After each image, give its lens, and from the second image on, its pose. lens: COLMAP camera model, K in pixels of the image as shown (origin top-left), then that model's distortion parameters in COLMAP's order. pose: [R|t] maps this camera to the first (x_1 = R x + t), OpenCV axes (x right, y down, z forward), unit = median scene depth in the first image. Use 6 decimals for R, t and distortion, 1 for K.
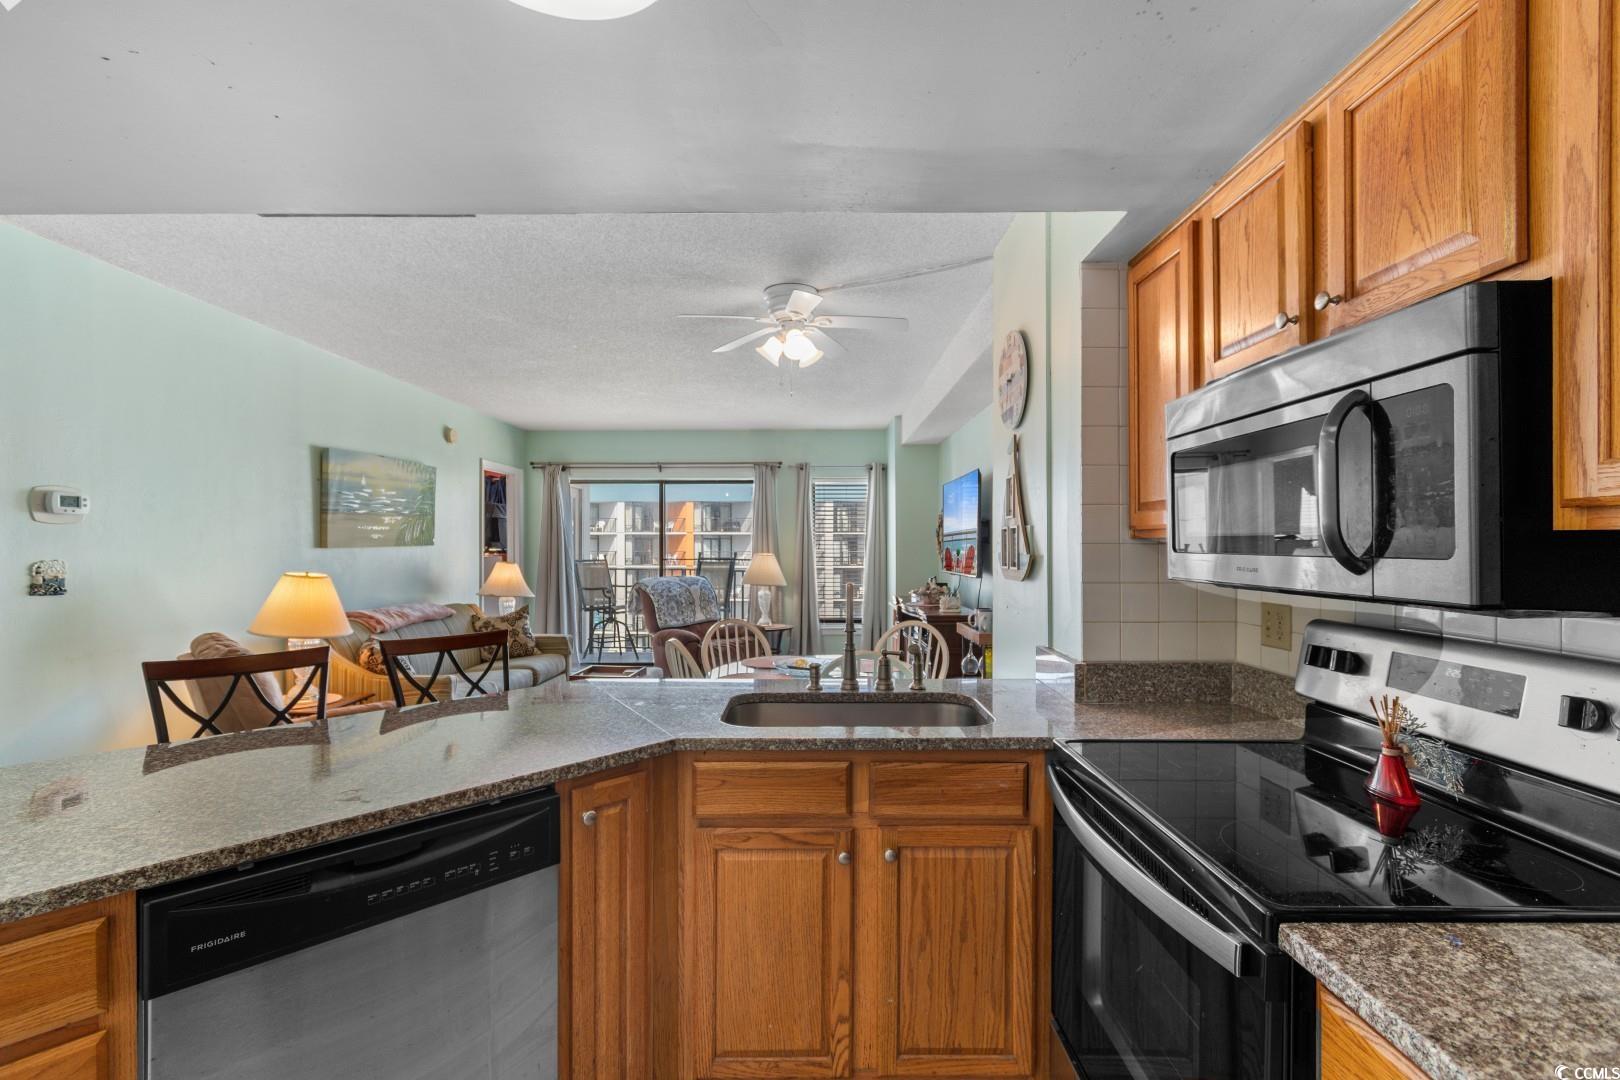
lens RADIAL K [[715.9, 0, 817.1], [0, 715.9, 545.5], [0, 0, 1]] dist [0.002161, -0.000975]
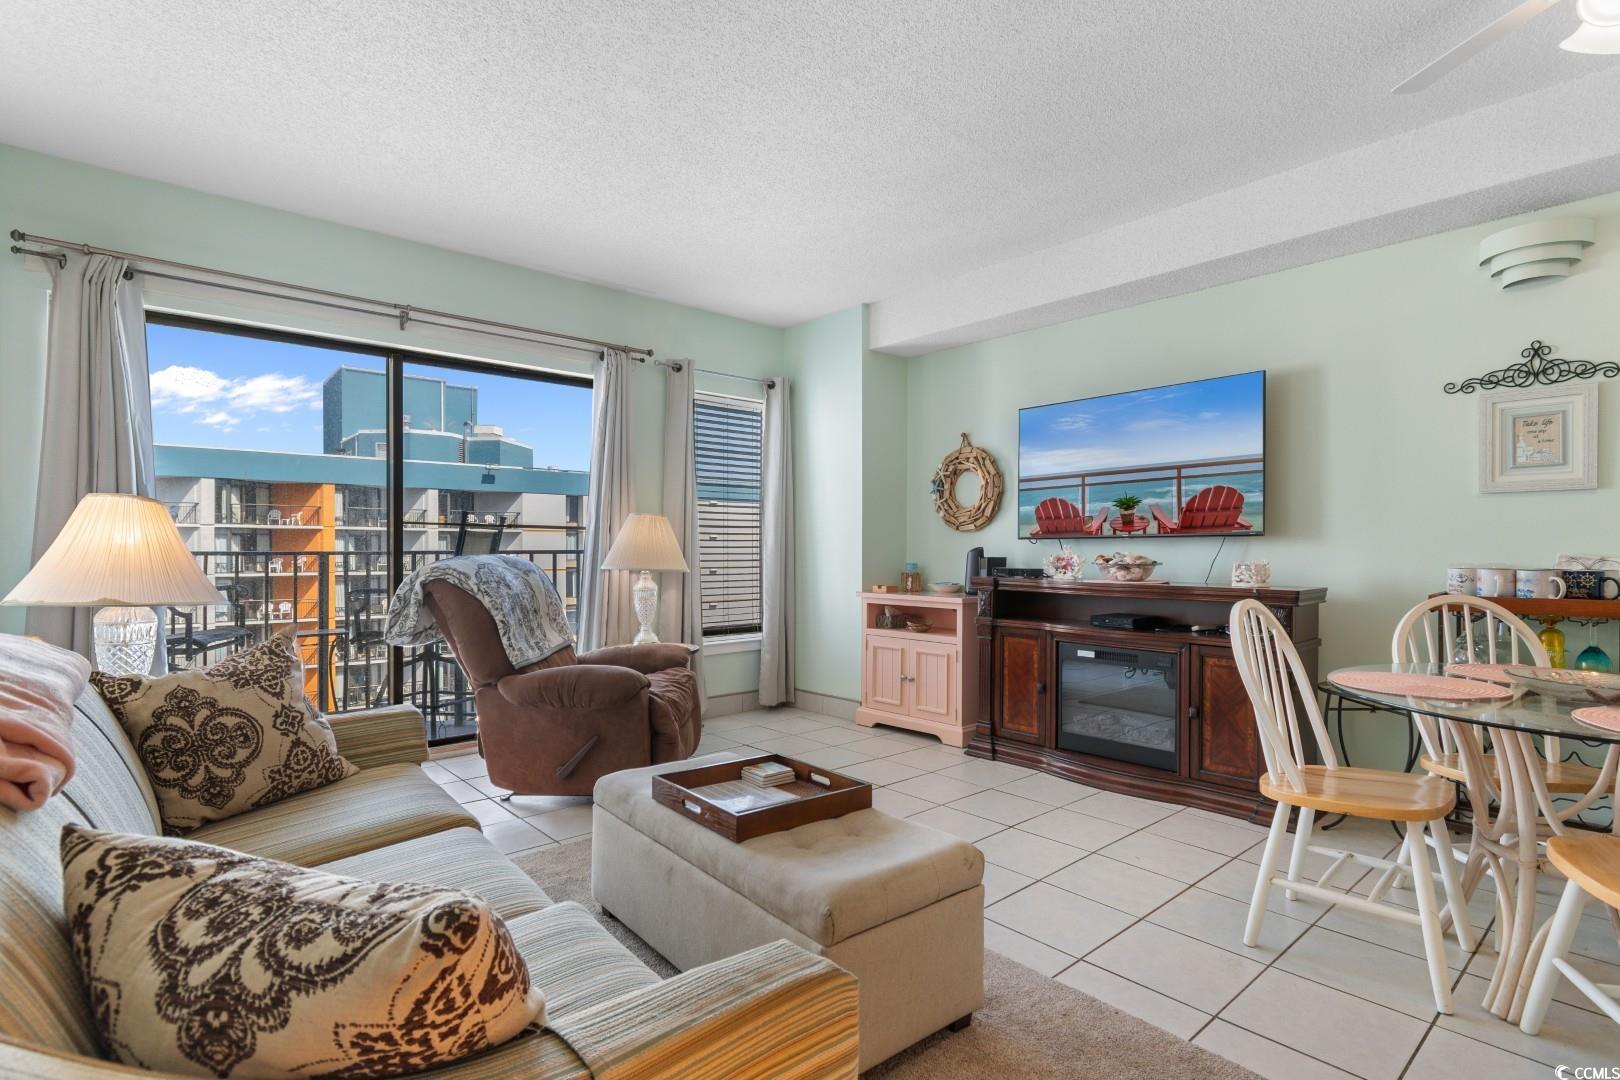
lens RADIAL K [[797.7, 0, 814.8], [0, 797.7, 551.3], [0, 0, 1]] dist [0.006340, 0.000159]
pose [[0.753315, 0.000202, 0.657660, -1.329365], [-0.001411, 0.999998, 0.001308, 0.137623], [-0.657659, -0.001913, 0.753314, 1.641652]]
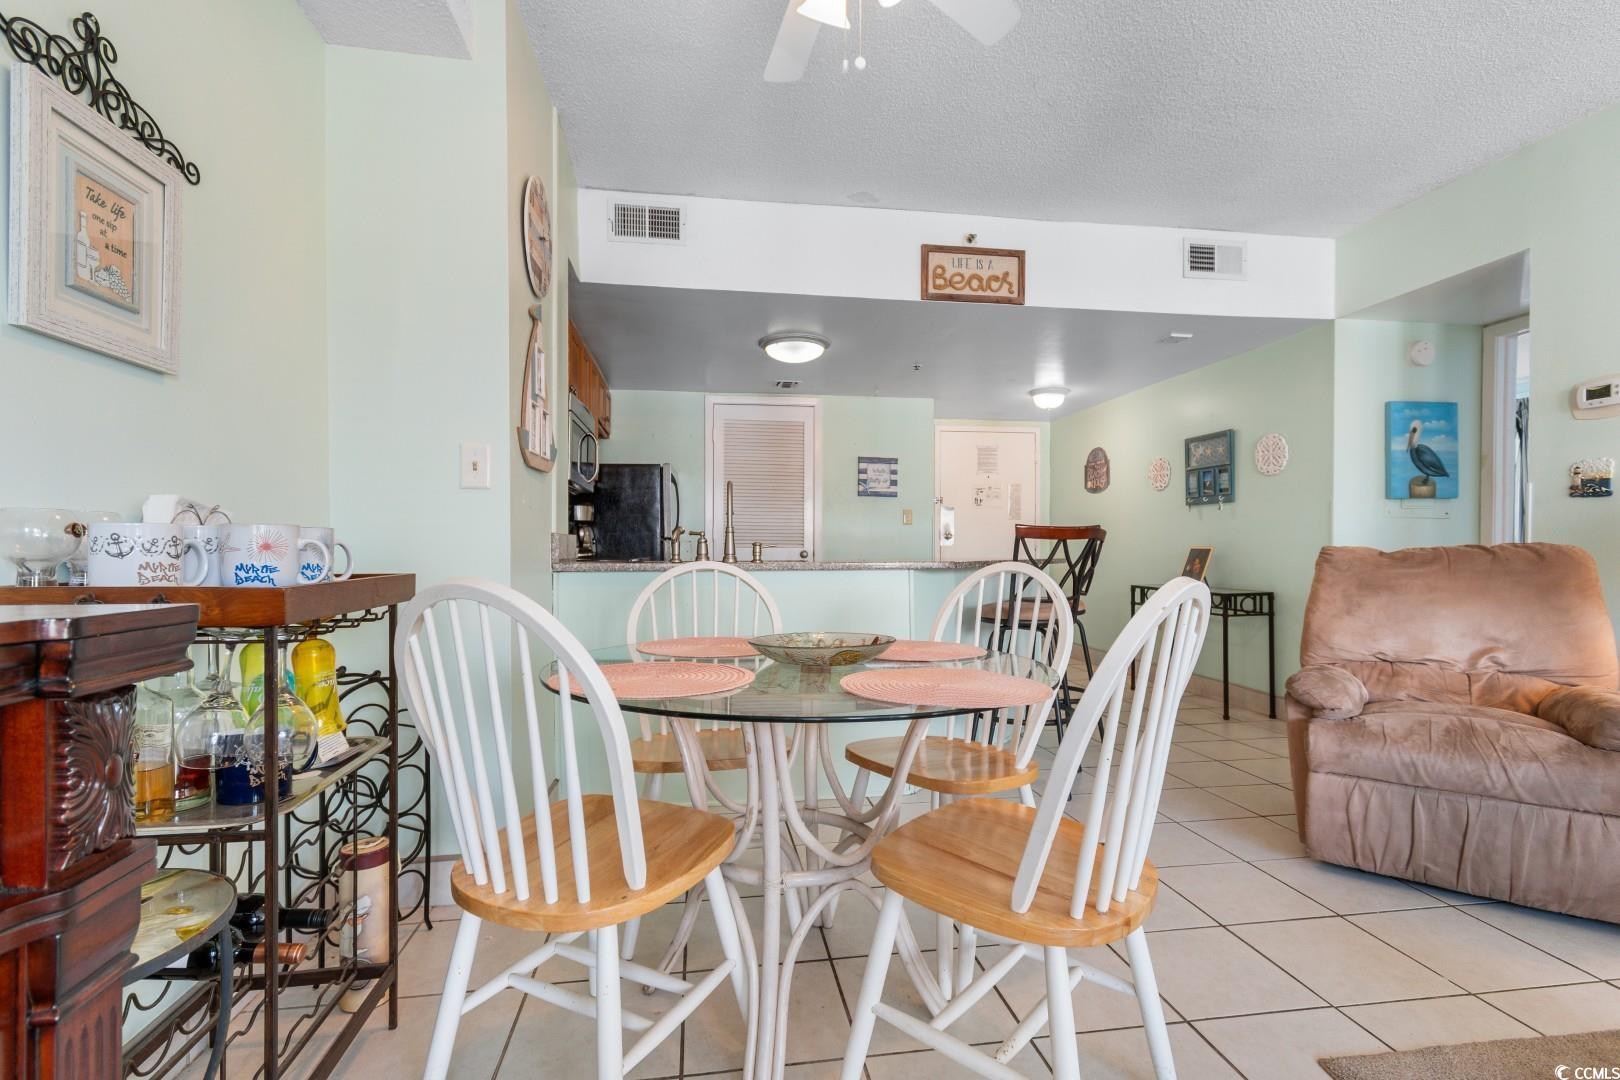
lens RADIAL K [[746.4, 0, 811.2], [0, 746.4, 557.6], [0, 0, 1]] dist [0.003644, 0.000149]
pose [[-0.989439, 0.003259, -0.144914, 0.102518], [0.001044, 0.999882, 0.015357, 0.185631], [0.144947, 0.015043, -0.989325, 2.554600]]
